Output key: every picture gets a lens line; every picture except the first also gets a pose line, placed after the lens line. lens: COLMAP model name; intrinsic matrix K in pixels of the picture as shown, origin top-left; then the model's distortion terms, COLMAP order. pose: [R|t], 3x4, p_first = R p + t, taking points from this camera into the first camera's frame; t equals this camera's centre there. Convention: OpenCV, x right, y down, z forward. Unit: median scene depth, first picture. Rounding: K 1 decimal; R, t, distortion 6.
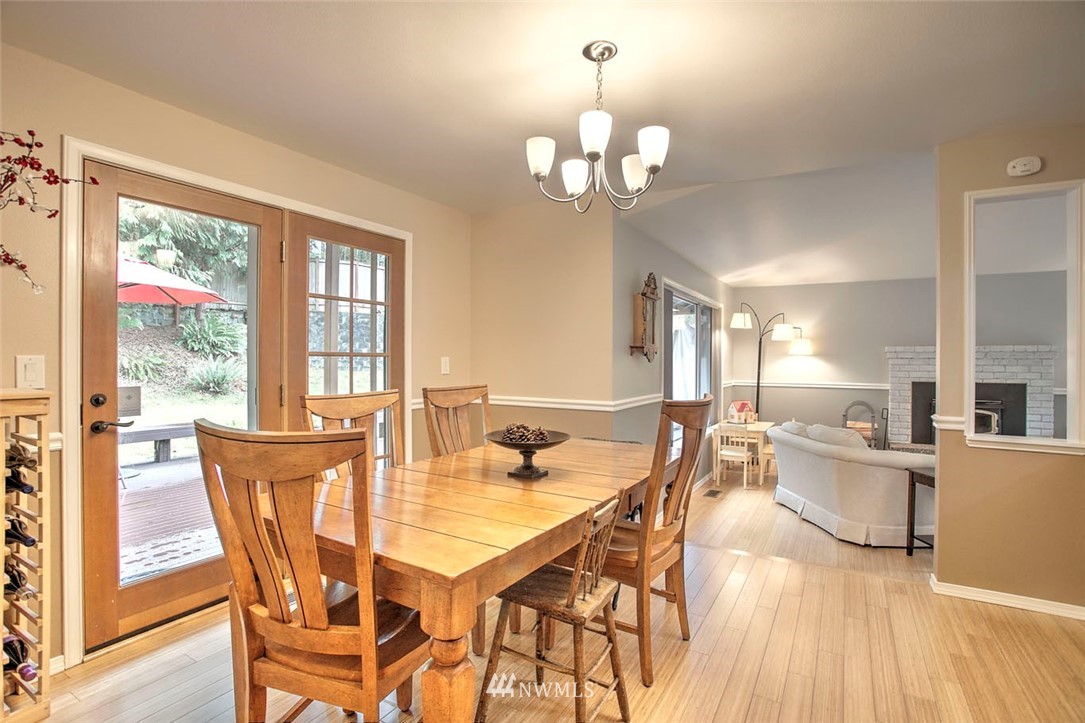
lens RADIAL K [[530.9, 0, 531.0], [0, 530.9, 362.4], [0, 0, 1]] dist [-0.066717, 0.023991]
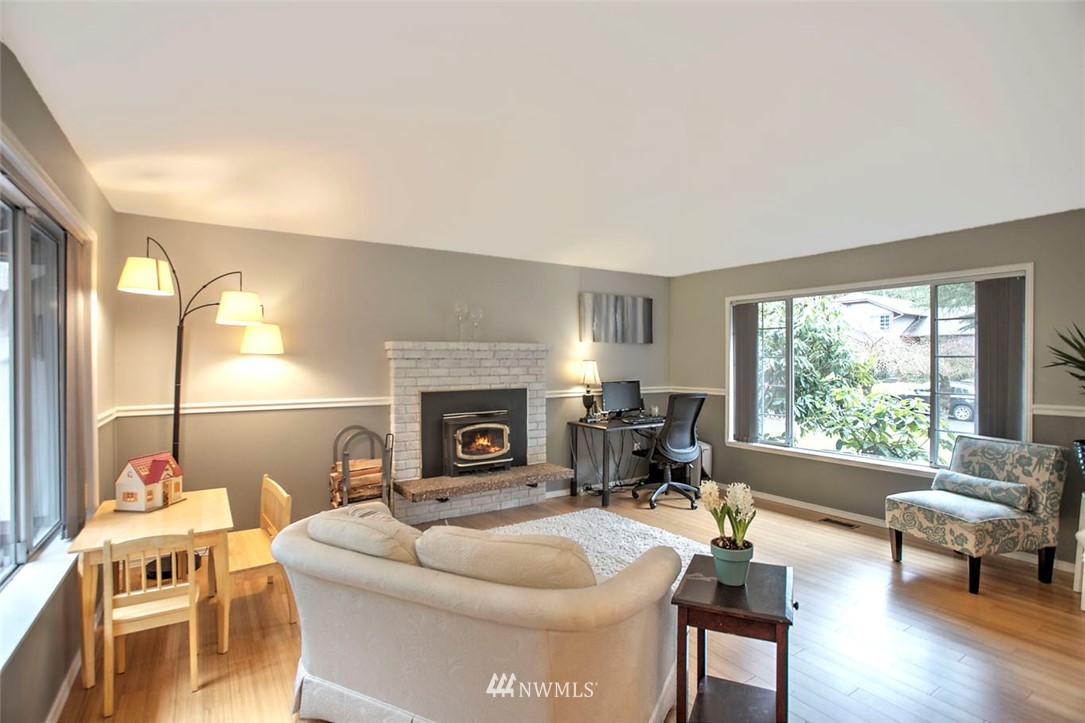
lens RADIAL K [[530.9, 0, 545.8], [0, 530.9, 365.1], [0, 0, 1]] dist [-0.066717, 0.023991]
pose [[0.429711, -0.012864, 0.902875, 0.152388], [0.010330, 0.999903, 0.009330, -0.004337], [-0.902907, 0.005317, 0.429803, 0.511822]]
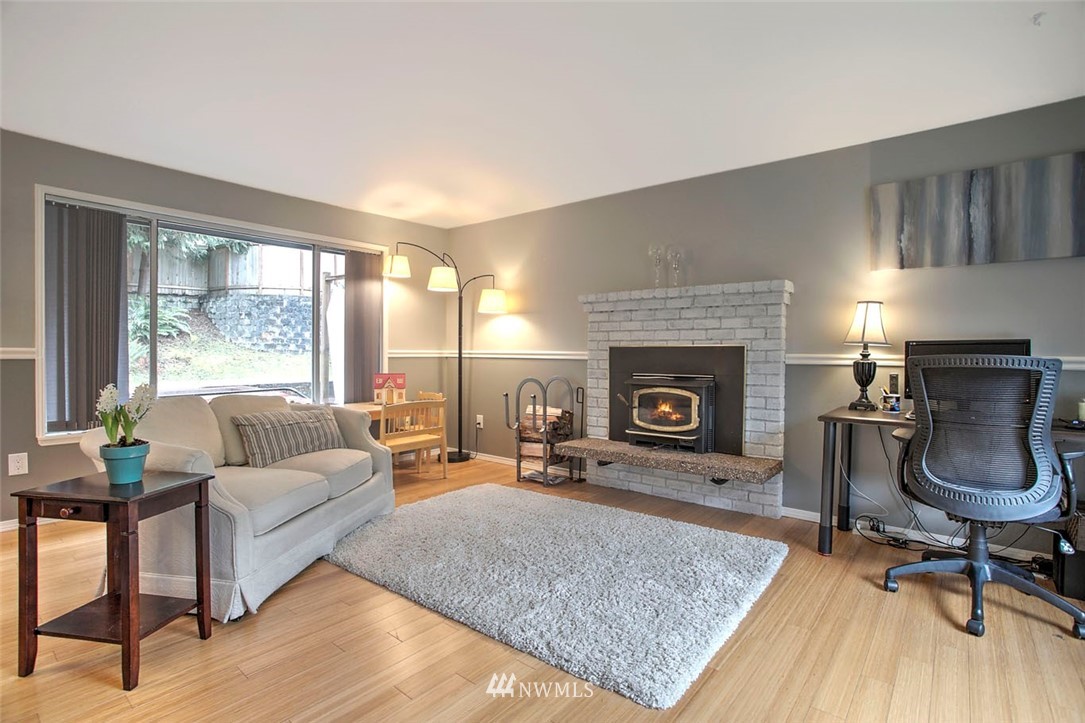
lens RADIAL K [[530.9, 0, 542.6], [0, 530.9, 362.8], [0, 0, 1]] dist [-0.066717, 0.023991]
pose [[0.990133, 0.002459, -0.140108, 0.721801], [-0.000443, 0.999896, 0.014417, 0.046119], [0.140129, -0.014213, 0.990031, 0.301418]]
